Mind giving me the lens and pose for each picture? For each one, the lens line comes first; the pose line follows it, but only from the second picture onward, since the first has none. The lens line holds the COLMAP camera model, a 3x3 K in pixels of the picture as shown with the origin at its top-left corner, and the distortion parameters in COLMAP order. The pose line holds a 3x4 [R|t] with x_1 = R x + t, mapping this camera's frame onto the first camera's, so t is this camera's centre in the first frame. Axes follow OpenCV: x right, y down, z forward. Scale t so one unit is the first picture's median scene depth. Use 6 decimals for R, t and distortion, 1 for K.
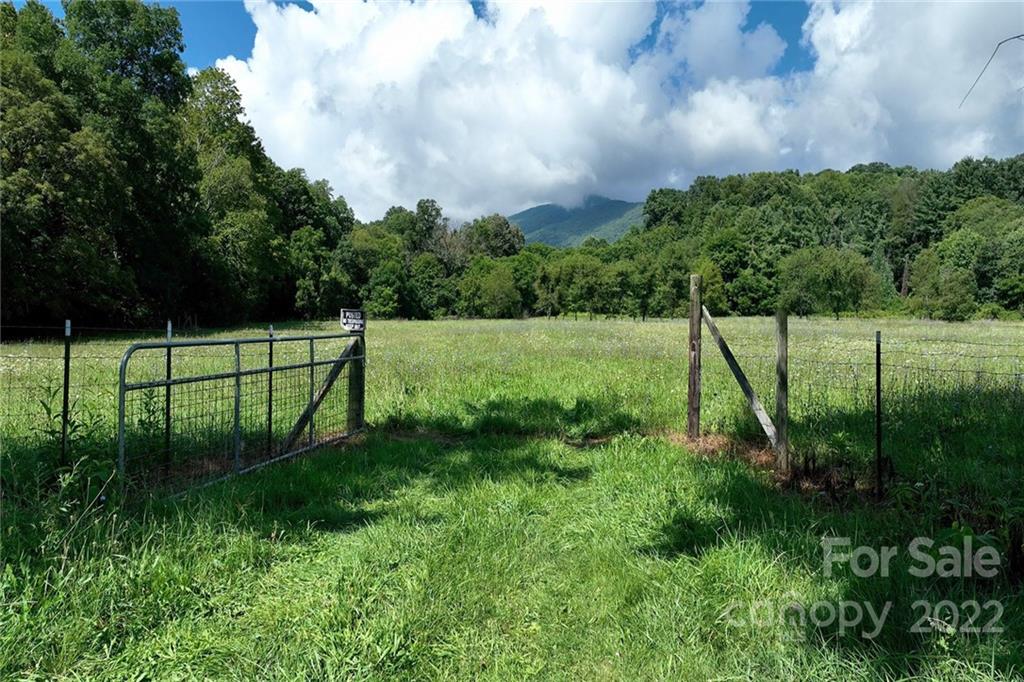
lens RADIAL K [[798.8, 0, 507.1], [0, 798.8, 339.7], [0, 0, 1]] dist [0.013860, -0.008183]
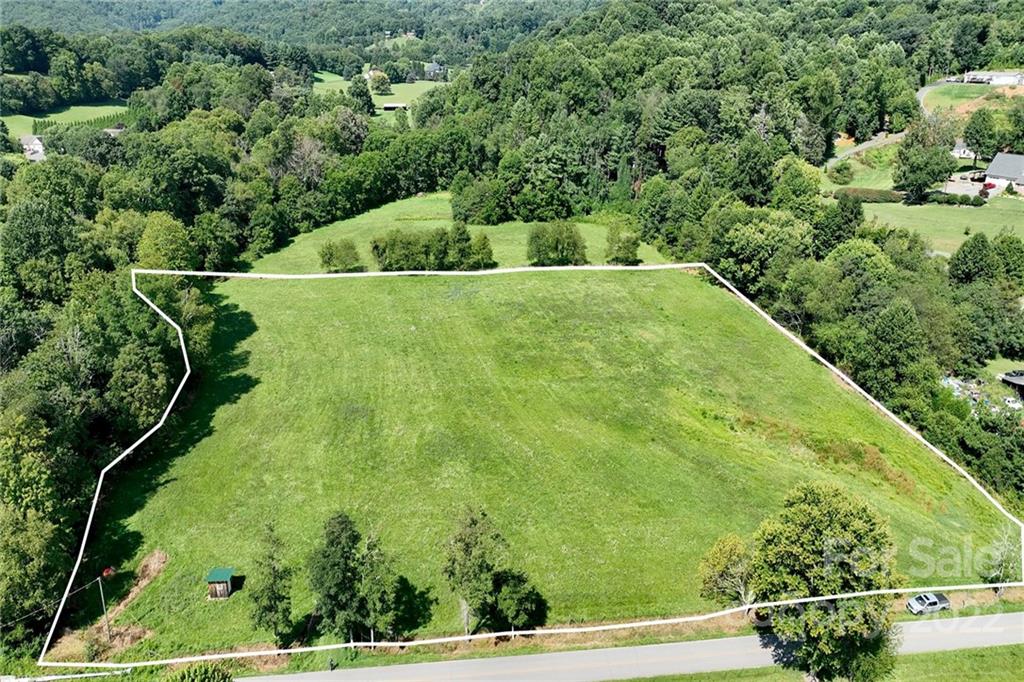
lens RADIAL K [[798.8, 0, 545.0], [0, 798.8, 314.6], [0, 0, 1]] dist [0.013860, -0.008183]
pose [[0.979115, -0.055690, 0.195531, 0.040424], [-0.011973, 0.944288, 0.328901, -0.326581], [-0.202954, -0.324373, 0.923900, -0.370909]]
